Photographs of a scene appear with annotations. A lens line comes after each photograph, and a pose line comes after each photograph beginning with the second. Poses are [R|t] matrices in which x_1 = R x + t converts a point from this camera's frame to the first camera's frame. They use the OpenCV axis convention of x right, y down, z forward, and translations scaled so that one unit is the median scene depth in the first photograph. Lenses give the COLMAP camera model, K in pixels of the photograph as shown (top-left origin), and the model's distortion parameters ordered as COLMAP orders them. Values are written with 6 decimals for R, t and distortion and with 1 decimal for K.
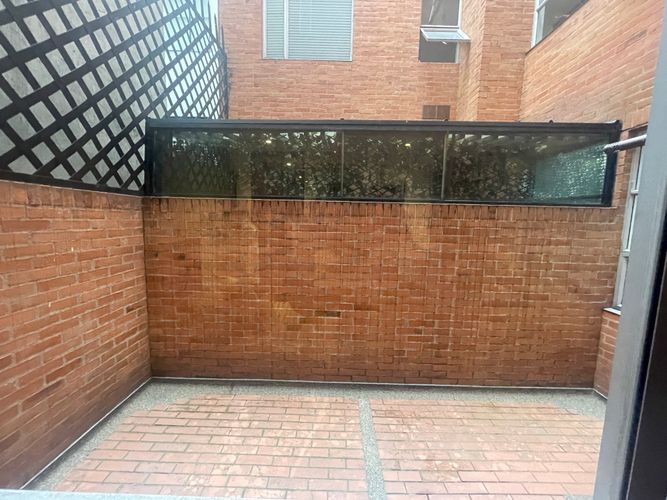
lens RADIAL K [[269.2, 0, 333.5], [0, 269.2, 252.4], [0, 0, 1]] dist [-0.003652, 0.001001]
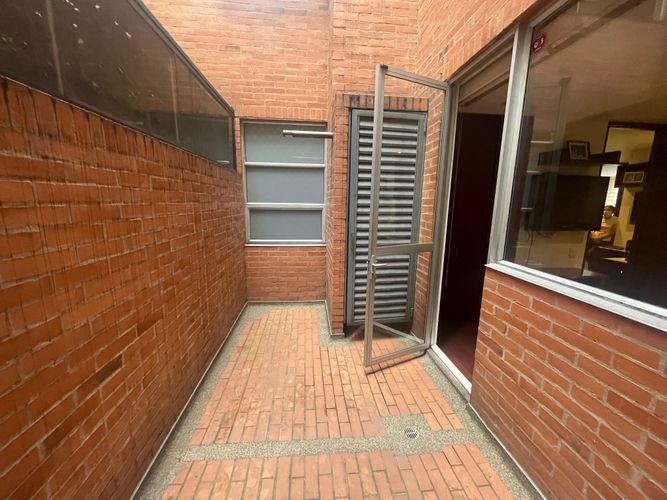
lens RADIAL K [[269.2, 0, 333.6], [0, 269.2, 250.7], [0, 0, 1]] dist [-0.003652, 0.001001]
pose [[-0.108767, -0.204775, 0.972747, -0.322105], [0.091830, 0.972299, 0.214948, -0.019843], [-0.989817, 0.112706, -0.086949, 0.469465]]
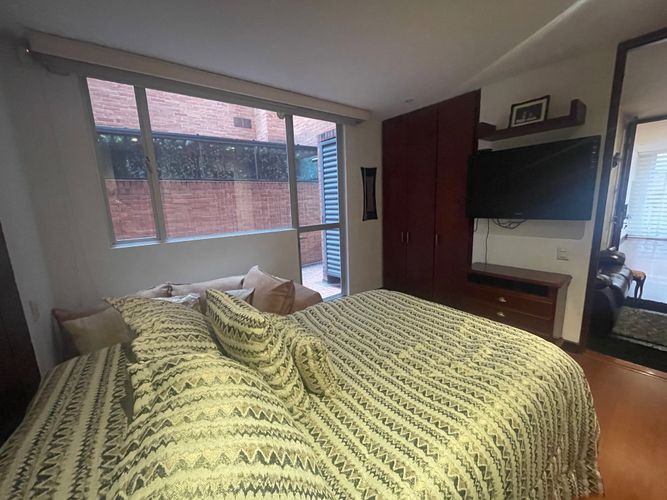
lens RADIAL K [[269.2, 0, 337.7], [0, 269.2, 250.8], [0, 0, 1]] dist [-0.003652, 0.001001]
pose [[0.774567, -0.162413, 0.611284, -0.323343], [0.123242, 0.986700, 0.105997, 0.136114], [-0.620369, -0.006766, 0.784281, -0.690948]]
